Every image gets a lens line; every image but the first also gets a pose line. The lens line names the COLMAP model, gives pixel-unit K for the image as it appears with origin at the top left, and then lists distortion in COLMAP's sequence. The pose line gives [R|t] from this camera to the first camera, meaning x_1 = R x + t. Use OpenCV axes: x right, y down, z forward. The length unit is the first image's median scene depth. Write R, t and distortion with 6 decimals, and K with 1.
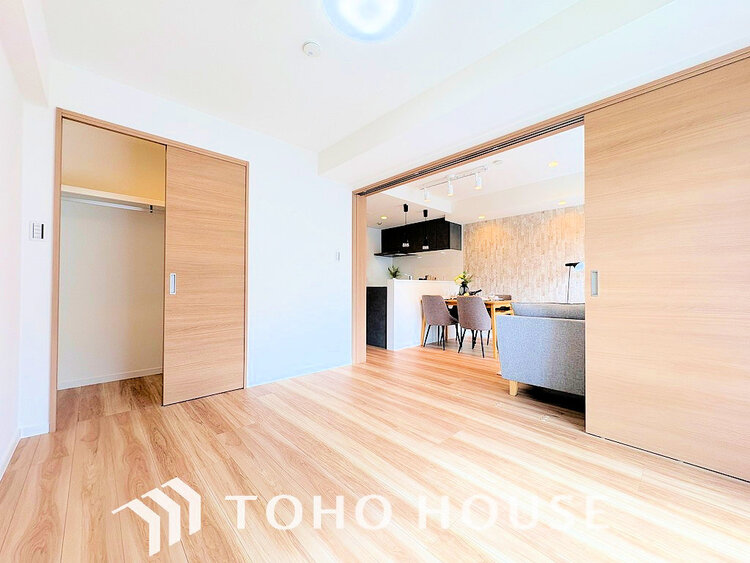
lens RADIAL K [[299.6, 0, 374.7], [0, 299.6, 283.4], [0, 0, 1]] dist [0.001387, 0.000194]
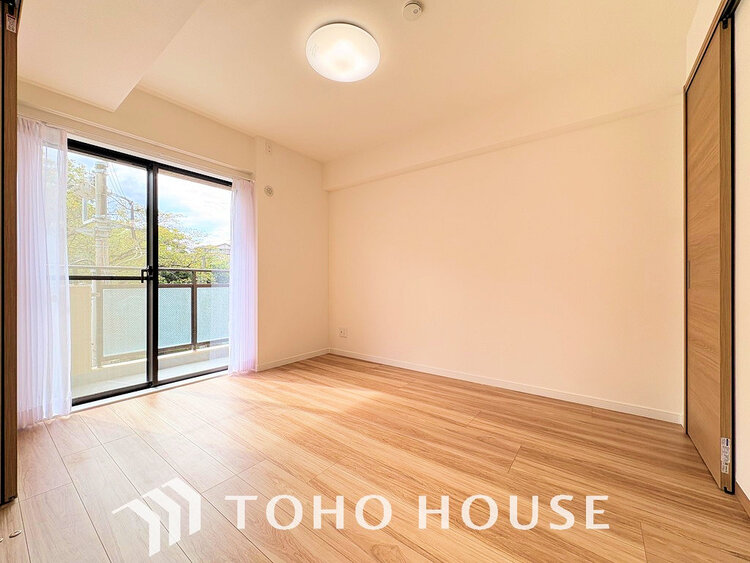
lens RADIAL K [[299.6, 0, 375.3], [0, 299.6, 282.8], [0, 0, 1]] dist [0.001387, 0.000194]
pose [[-0.985400, -0.006862, -0.170117, 0.052989], [-0.005794, 0.999960, -0.006774, 0.035351], [0.170157, -0.005690, -0.985401, 1.898769]]
